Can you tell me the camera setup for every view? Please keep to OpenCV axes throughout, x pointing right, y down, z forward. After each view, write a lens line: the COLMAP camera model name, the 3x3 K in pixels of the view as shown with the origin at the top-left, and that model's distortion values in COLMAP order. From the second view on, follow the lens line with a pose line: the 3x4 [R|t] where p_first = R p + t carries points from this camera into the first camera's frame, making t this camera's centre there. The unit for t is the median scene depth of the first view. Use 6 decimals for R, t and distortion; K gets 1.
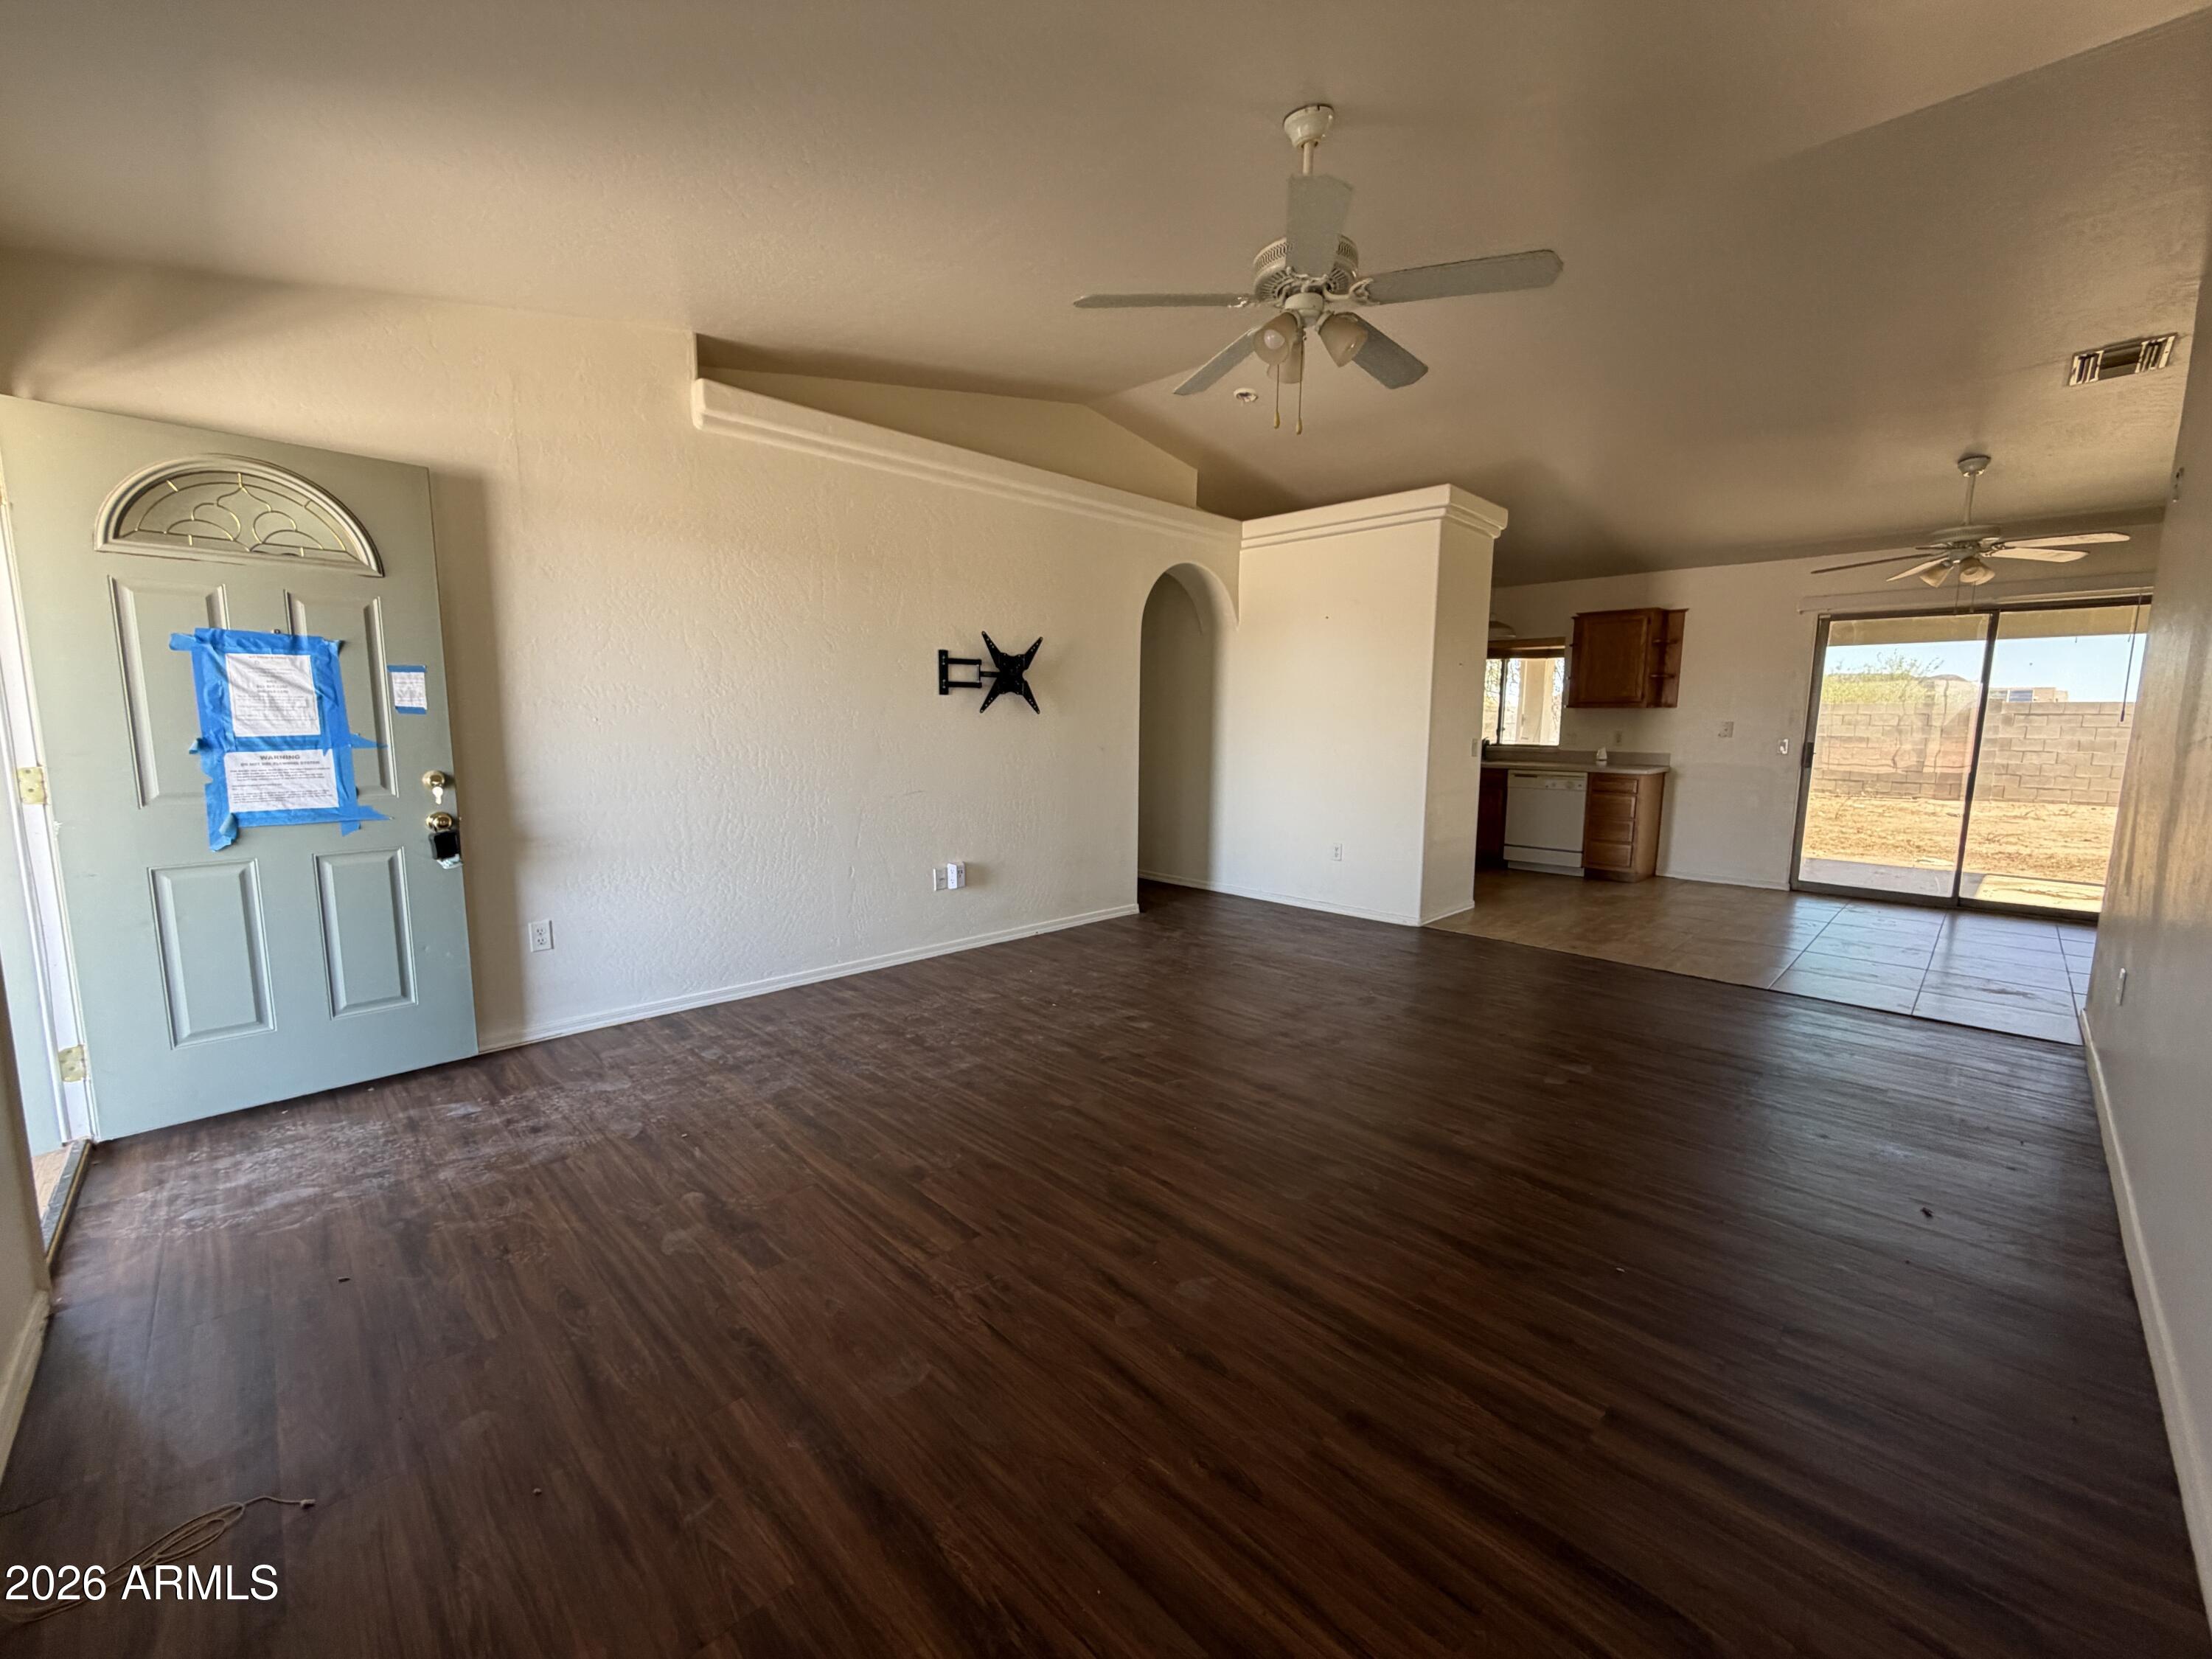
lens RADIAL K [[877.9, 0, 1101.1], [0, 877.9, 829.8], [0, 0, 1]] dist [-0.001590, 0.000585]
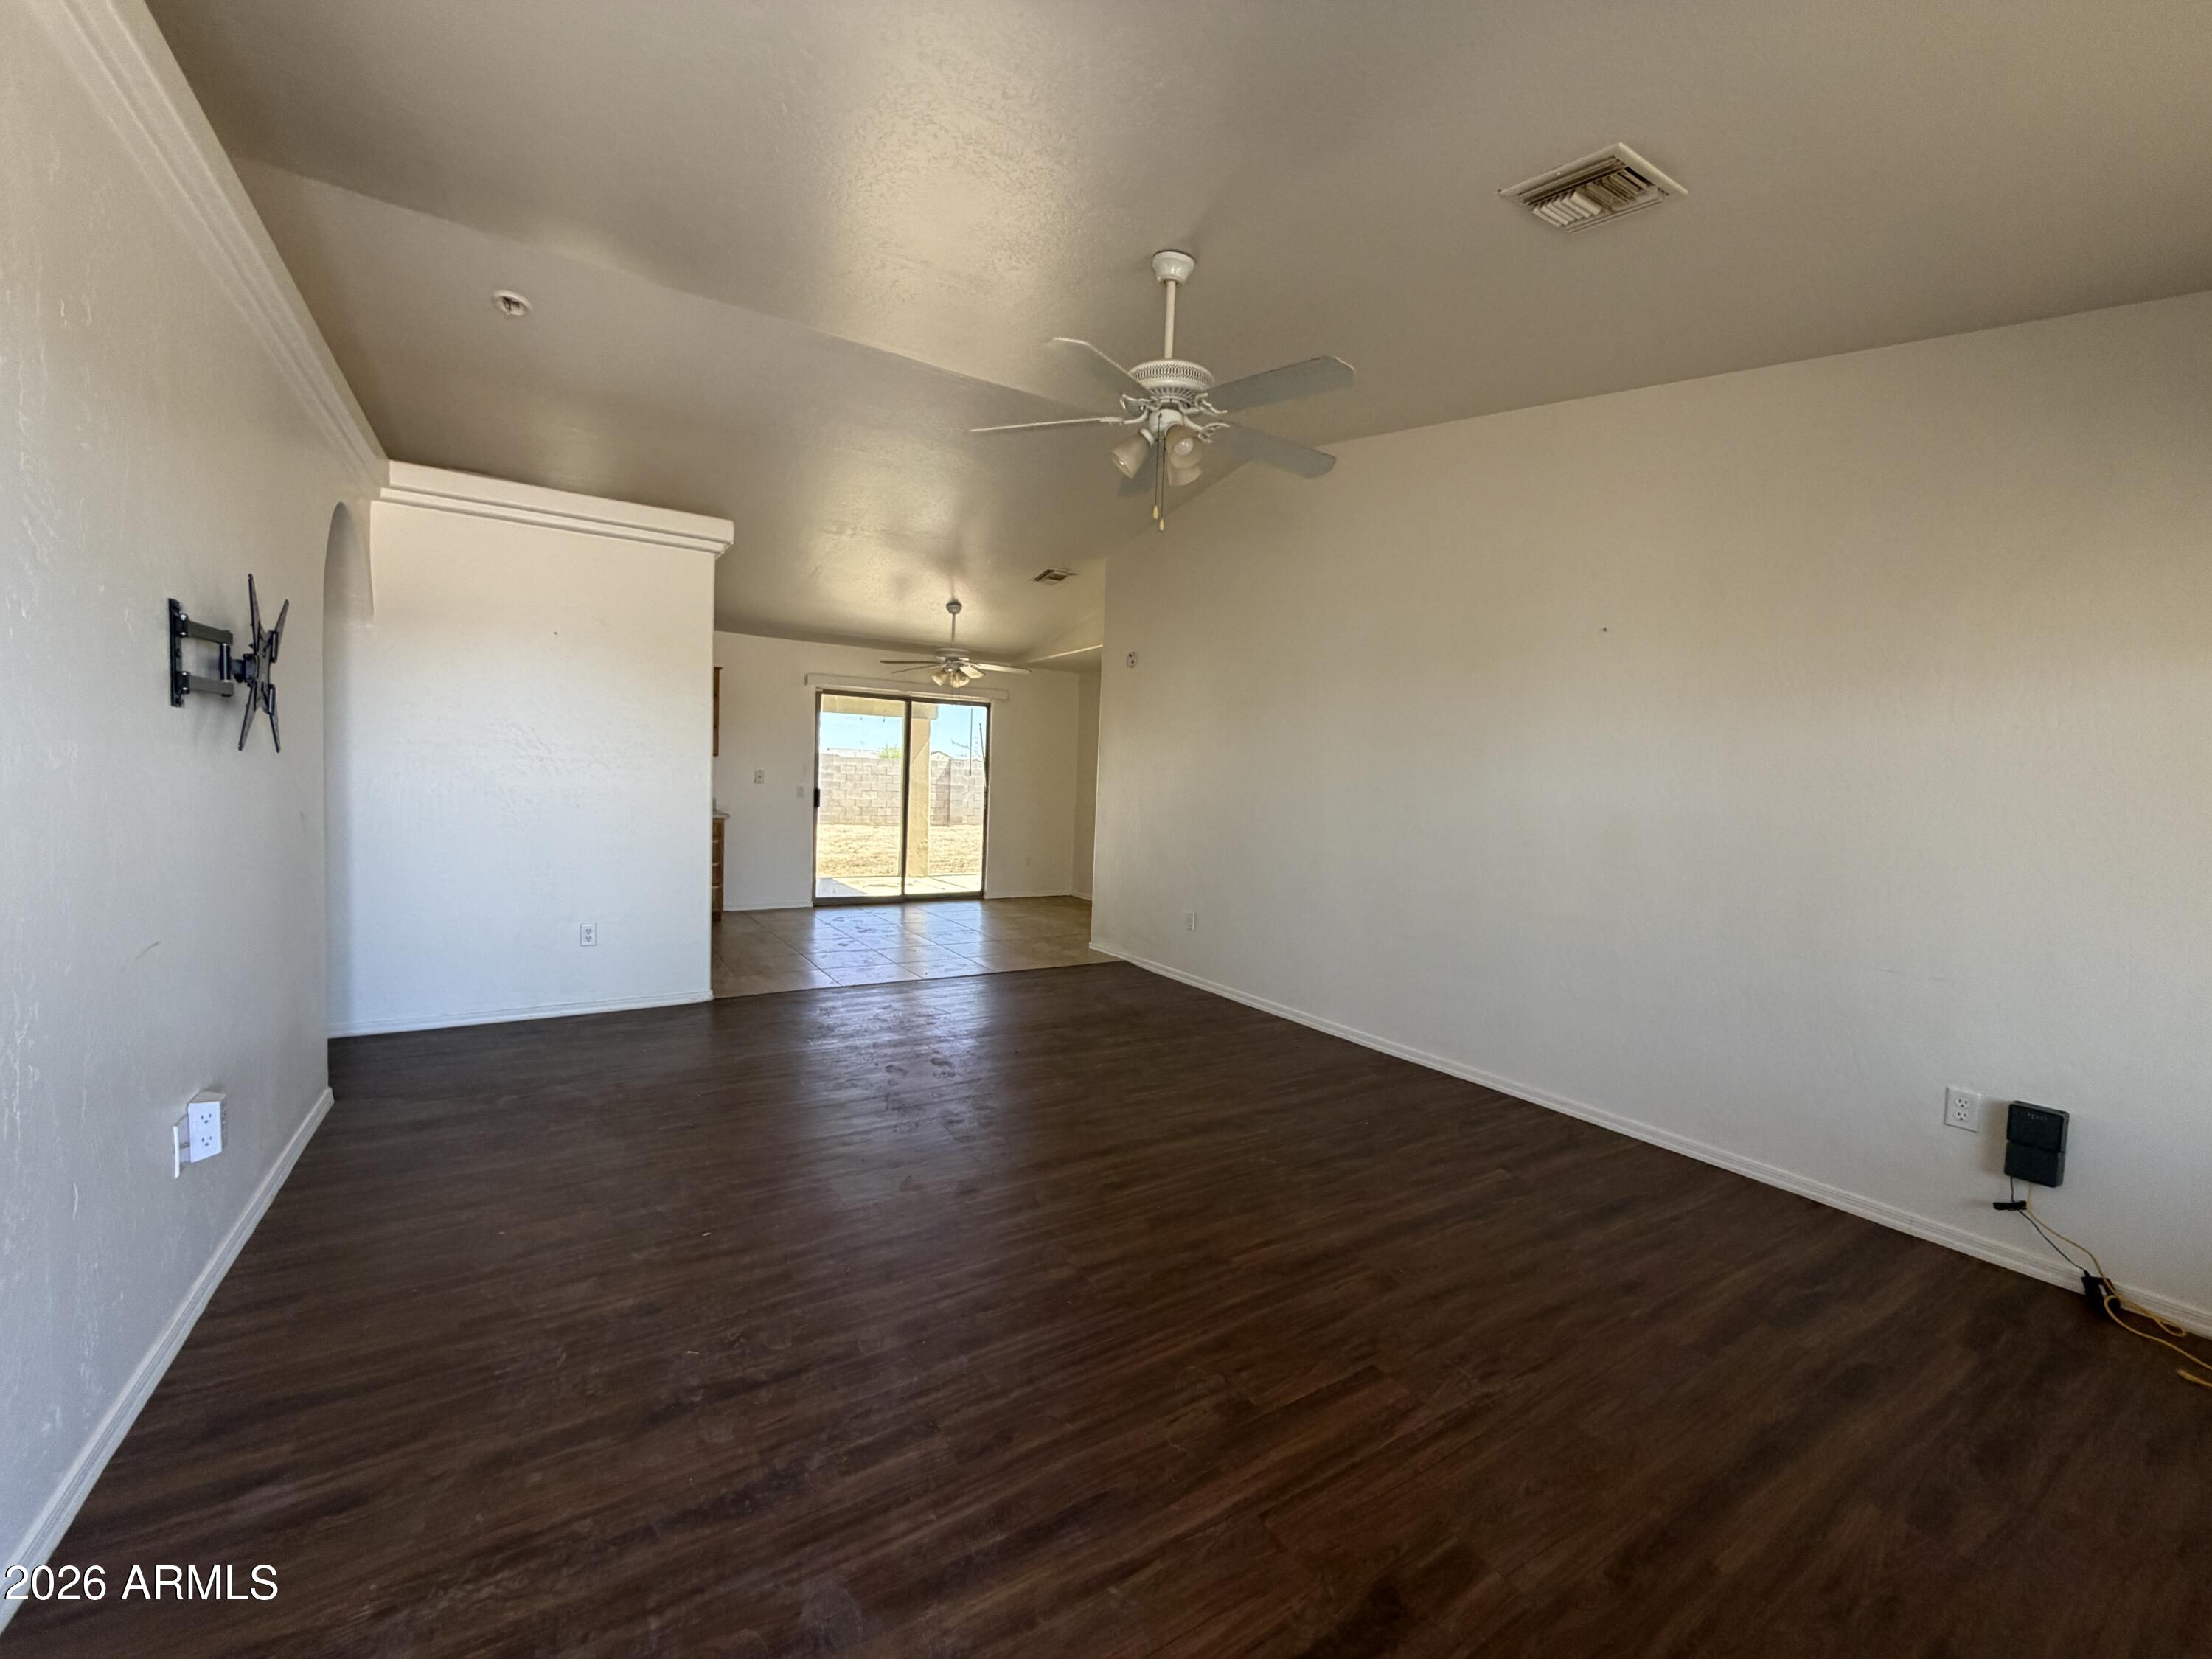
lens RADIAL K [[877.9, 0, 1099.3], [0, 877.9, 829.9], [0, 0, 1]] dist [-0.001590, 0.000585]
pose [[0.217795, -0.054677, 0.974462, -0.459315], [0.089932, 0.995306, 0.035746, -0.065150], [-0.971842, 0.079850, 0.221690, 0.448409]]
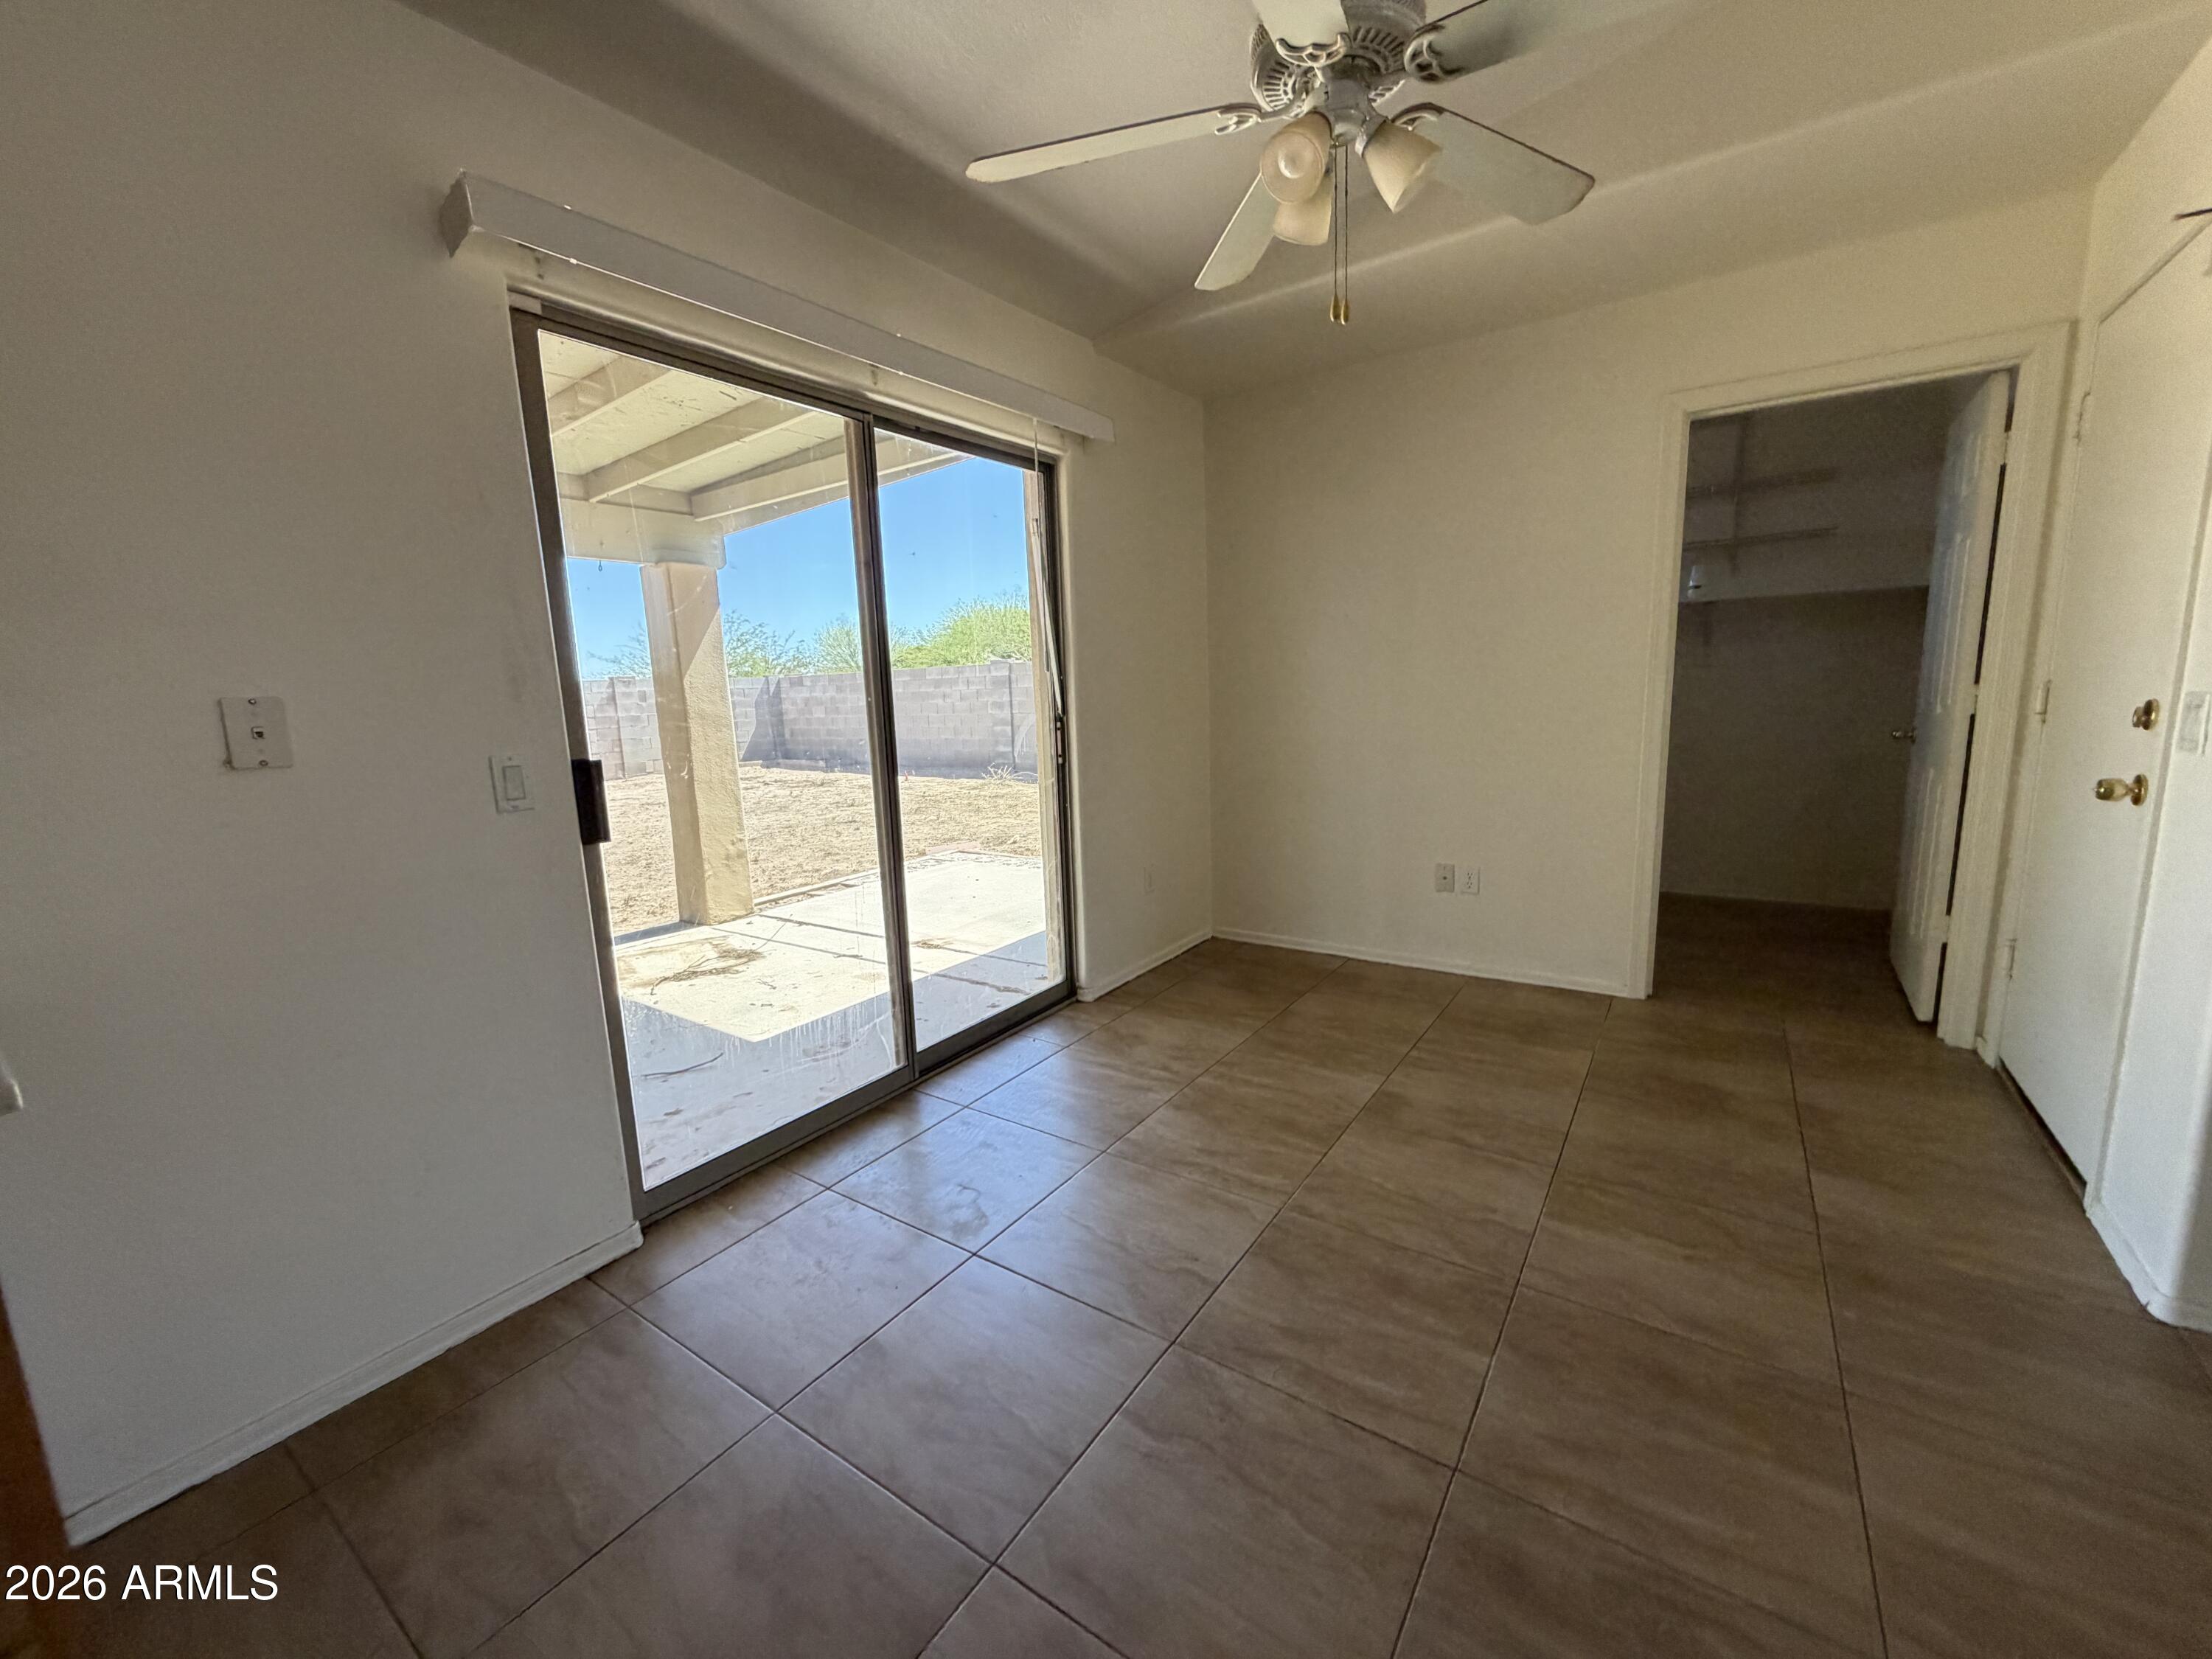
lens RADIAL K [[877.9, 0, 1098.5], [0, 877.9, 830.7], [0, 0, 1]] dist [-0.001590, 0.000585]
pose [[-0.182294, -0.161279, 0.969927, 0.668740], [0.162986, 0.967852, 0.191567, -0.141759], [-0.969641, 0.193006, -0.150147, 1.202280]]
